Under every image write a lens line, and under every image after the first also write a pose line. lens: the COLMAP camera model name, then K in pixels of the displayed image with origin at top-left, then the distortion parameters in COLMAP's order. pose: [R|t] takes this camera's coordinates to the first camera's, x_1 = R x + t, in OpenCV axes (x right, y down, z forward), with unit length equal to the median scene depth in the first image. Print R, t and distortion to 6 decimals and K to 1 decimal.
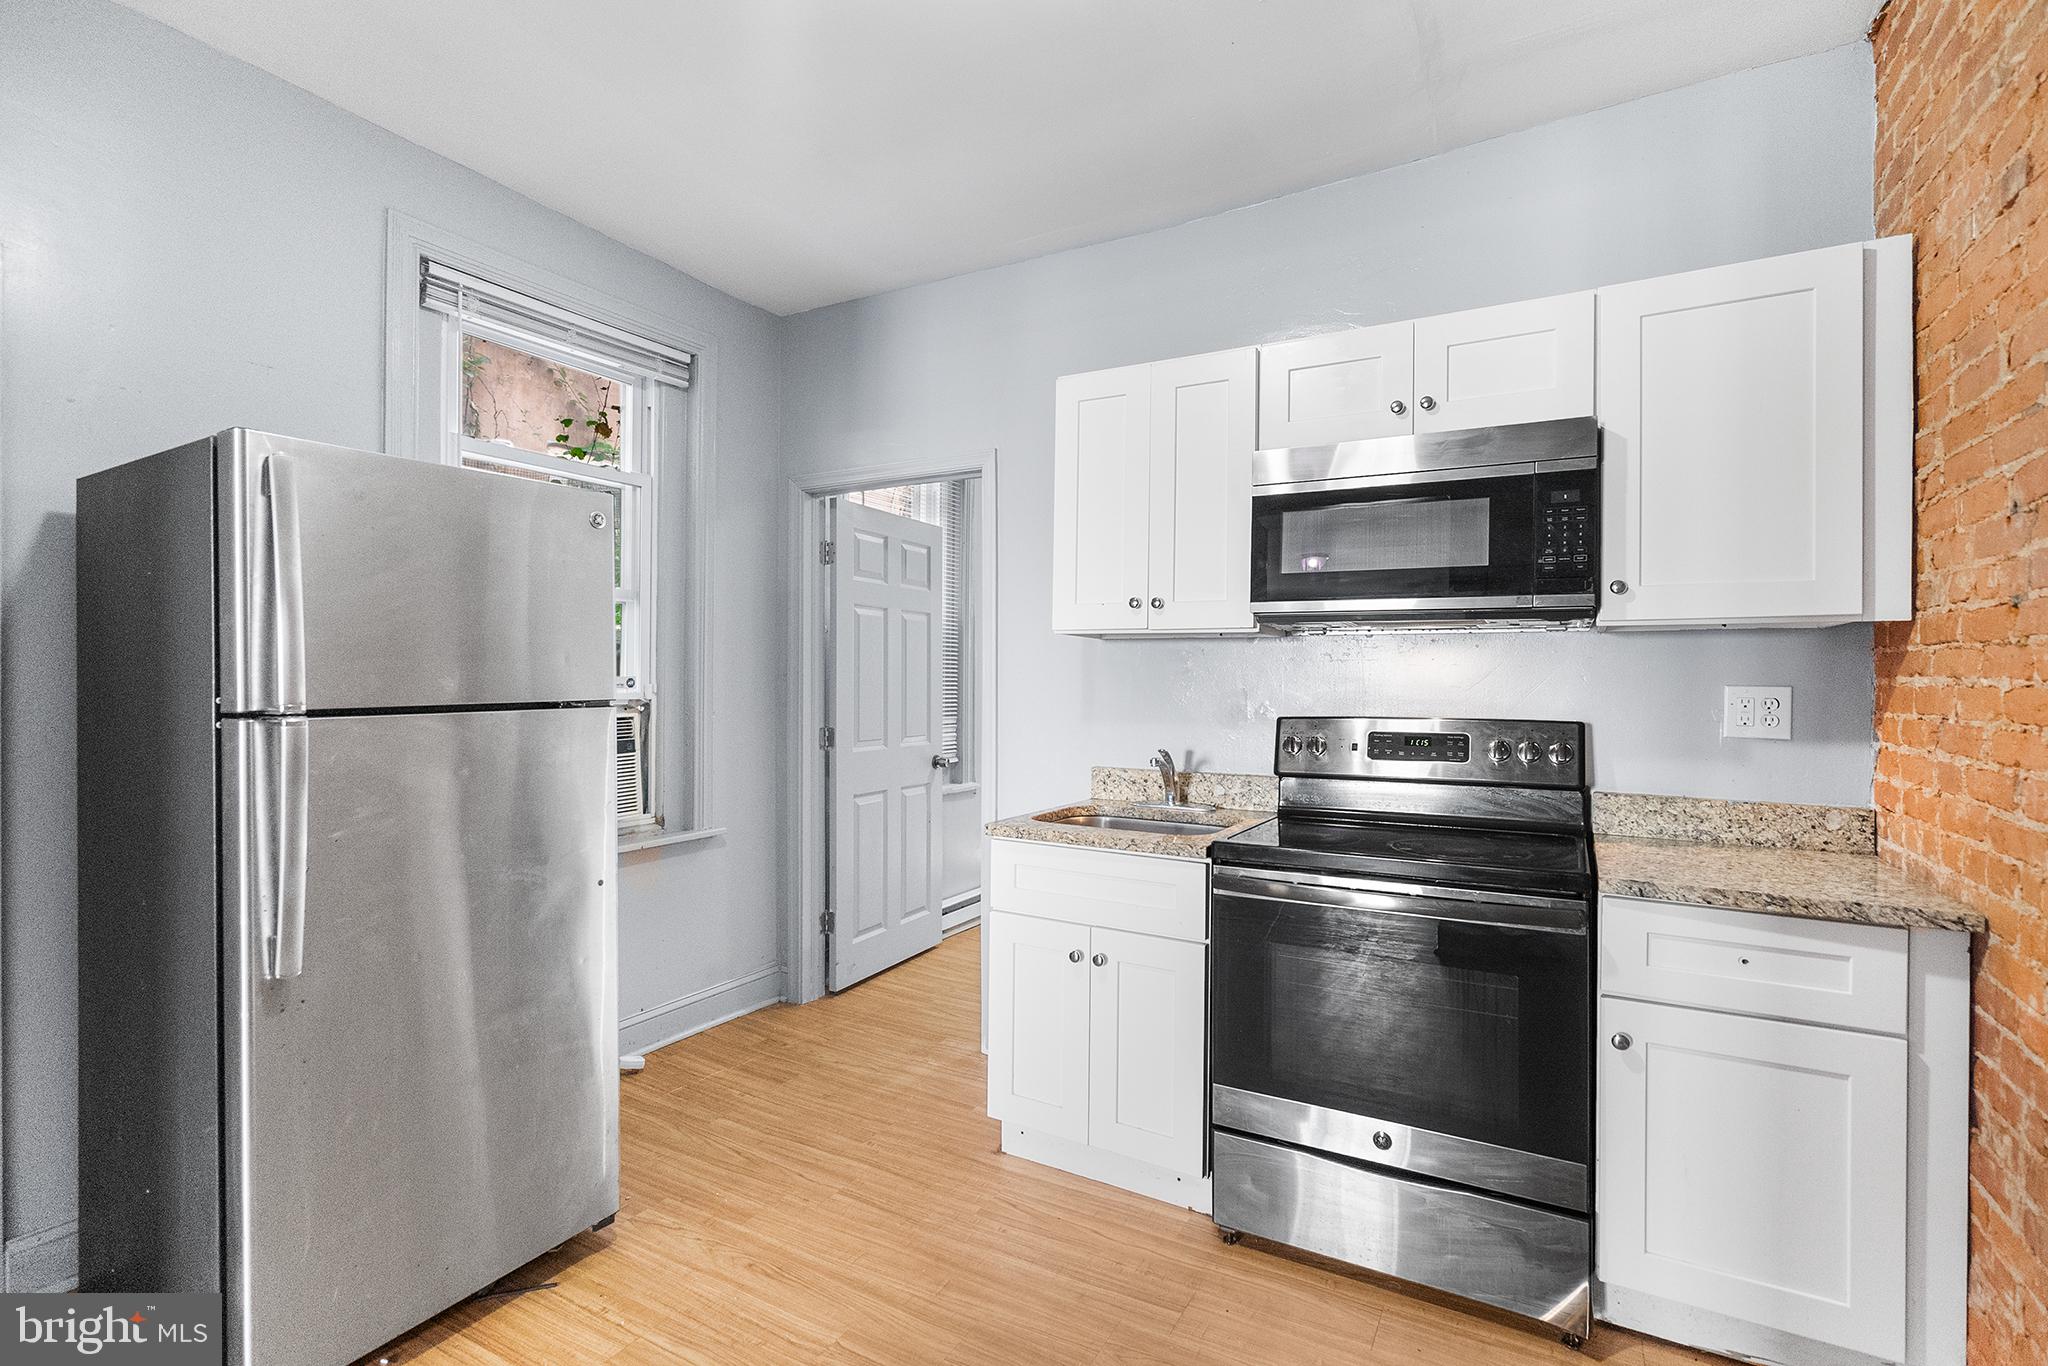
lens RADIAL K [[937.3, 0, 1024.0], [0, 937.3, 683.0], [0, 0, 1]] dist [-0.003425, 0.000585]
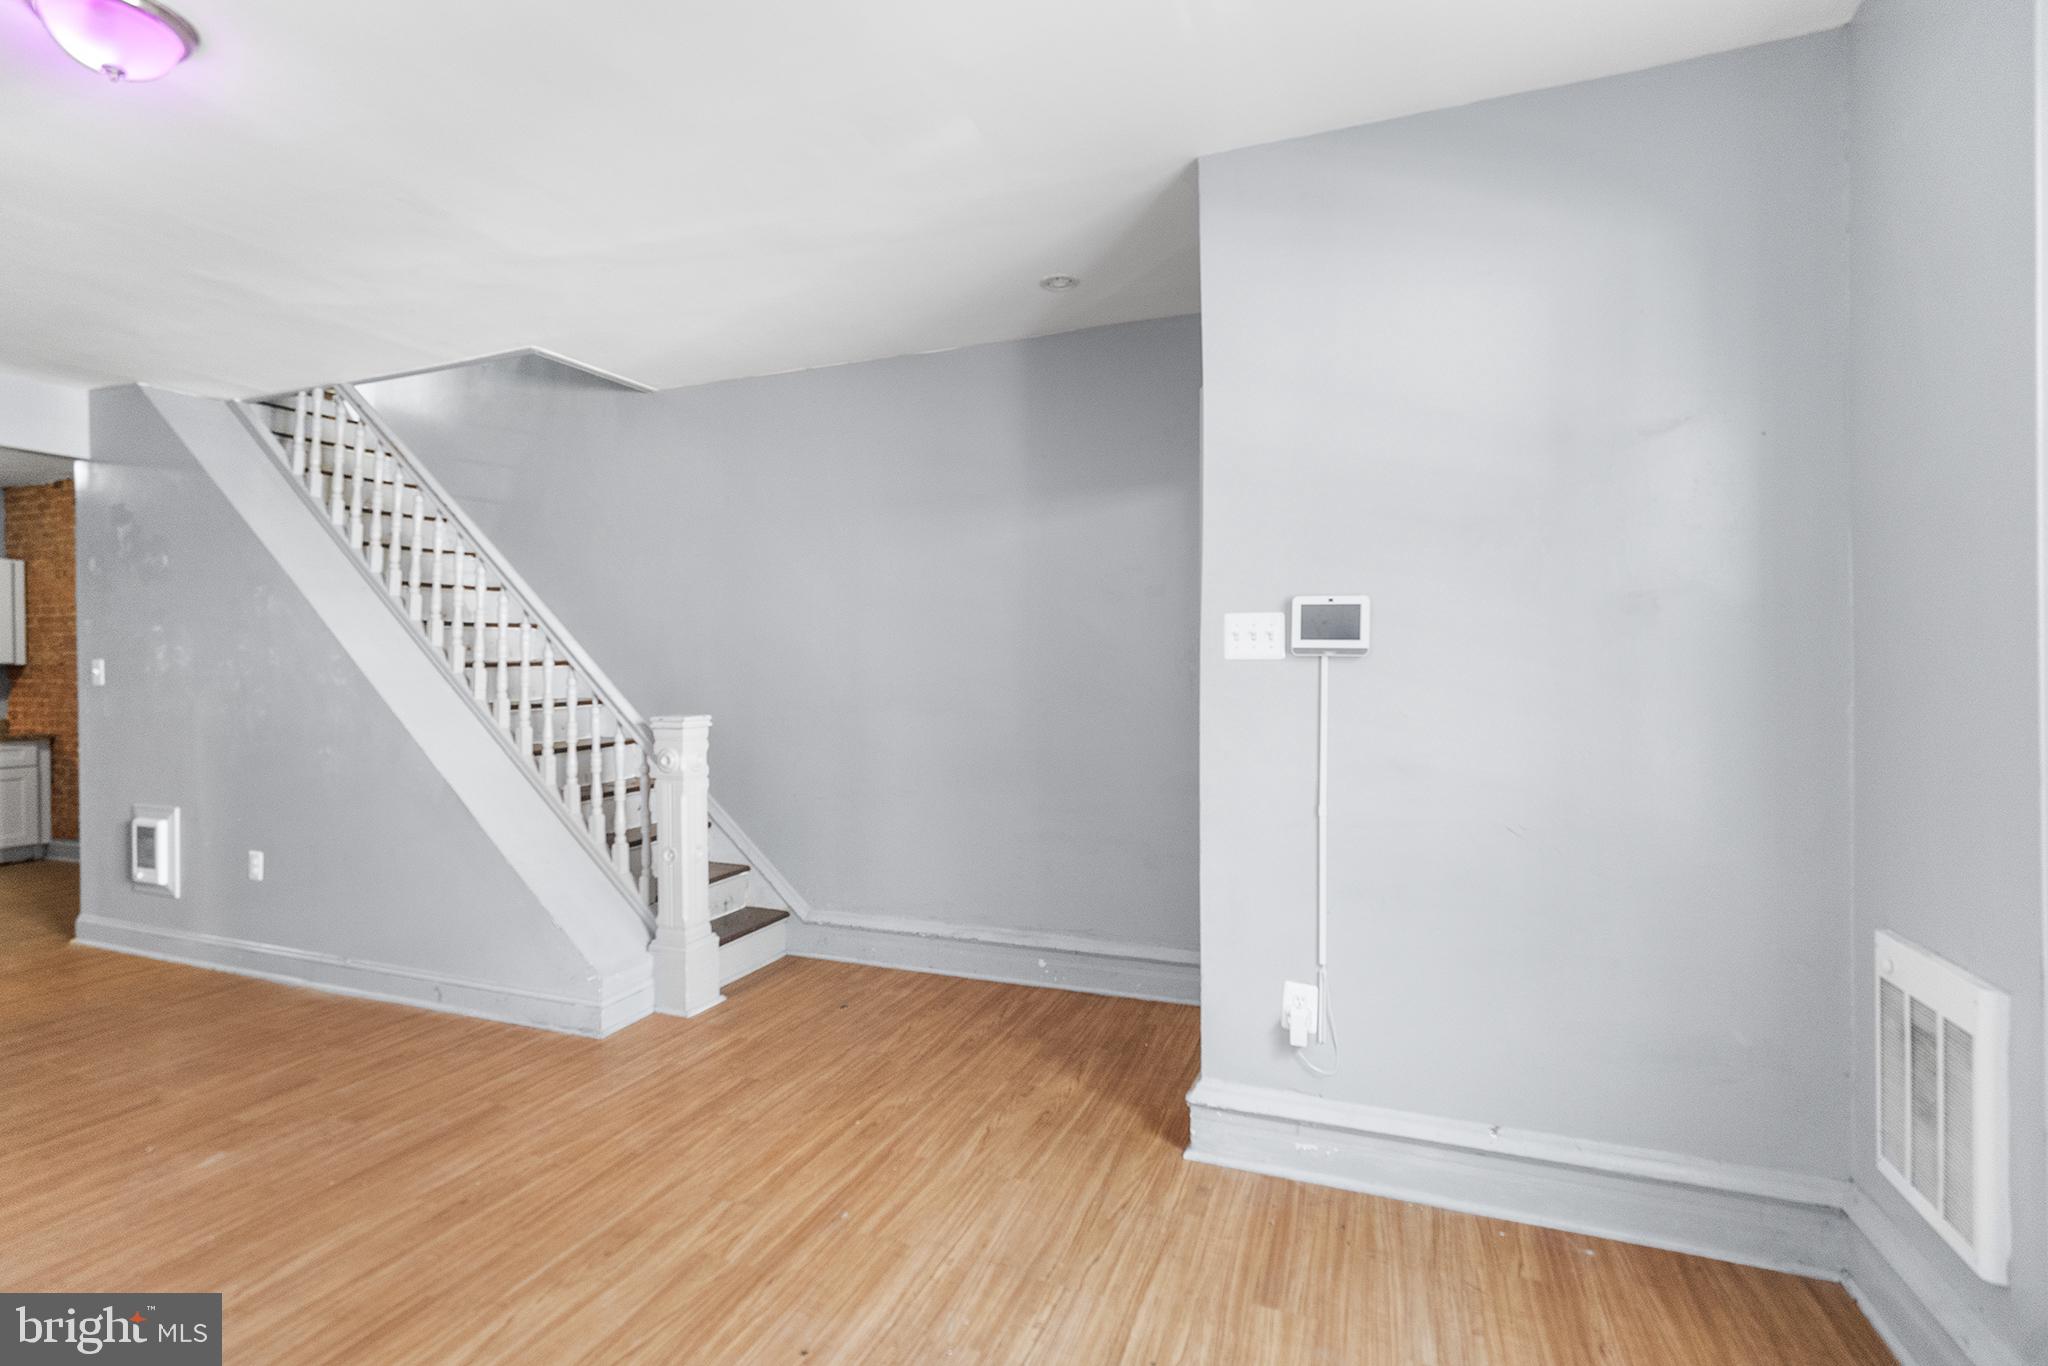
lens RADIAL K [[945.0, 0, 1022.1], [0, 945.0, 666.9], [0, 0, 1]] dist [-0.000884, 0.001077]
pose [[-0.136073, 0.001936, 0.990697, -3.625223], [0.013161, 0.999913, -0.000146, -0.004277], [-0.990611, 0.013018, -0.136087, -2.636338]]
